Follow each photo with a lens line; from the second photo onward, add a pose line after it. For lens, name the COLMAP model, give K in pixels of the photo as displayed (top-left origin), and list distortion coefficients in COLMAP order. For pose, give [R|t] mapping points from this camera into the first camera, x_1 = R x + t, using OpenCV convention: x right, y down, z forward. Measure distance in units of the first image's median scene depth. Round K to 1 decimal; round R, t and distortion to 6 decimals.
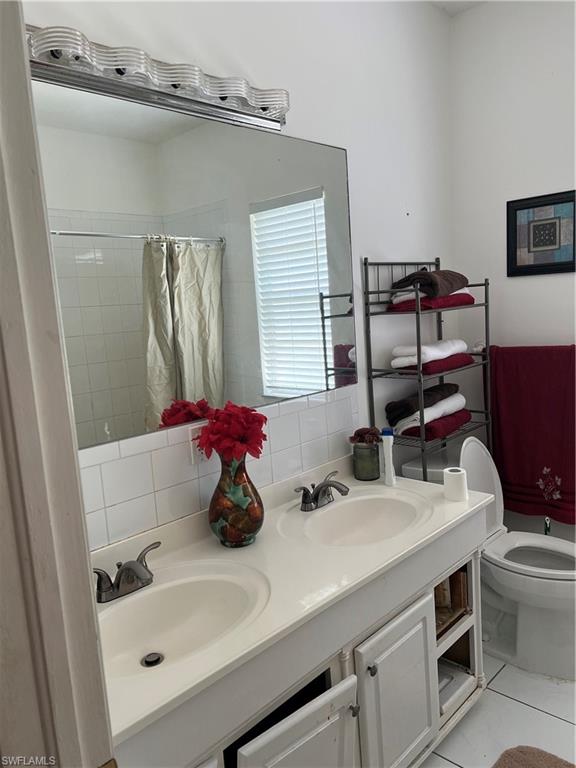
lens RADIAL K [[566.5, 0, 290.5], [0, 566.5, 379.3], [0, 0, 1]] dist [0.085913, -0.114719]
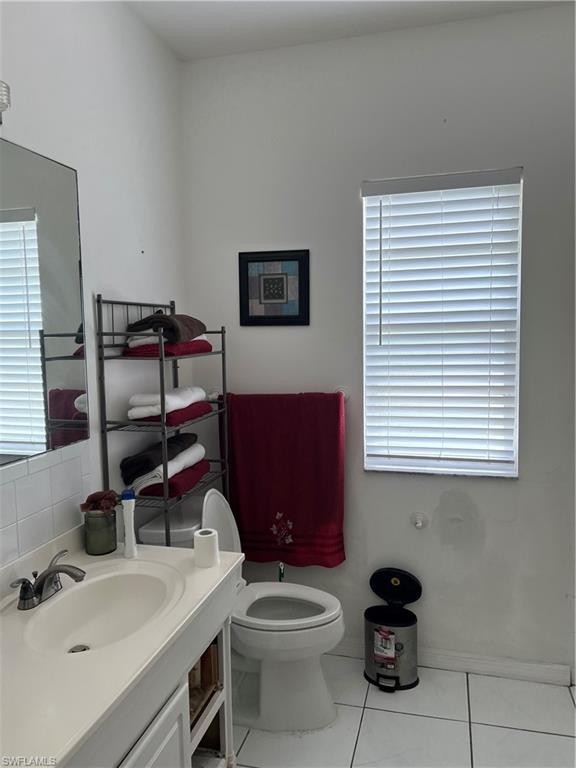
lens RADIAL K [[566.5, 0, 290.5], [0, 566.5, 379.3], [0, 0, 1]] dist [0.085913, -0.114719]
pose [[0.875268, 0.012444, 0.483478, -0.032890], [0.020835, 0.997771, -0.063399, -0.020589], [-0.483189, 0.065565, 0.873058, 0.095319]]
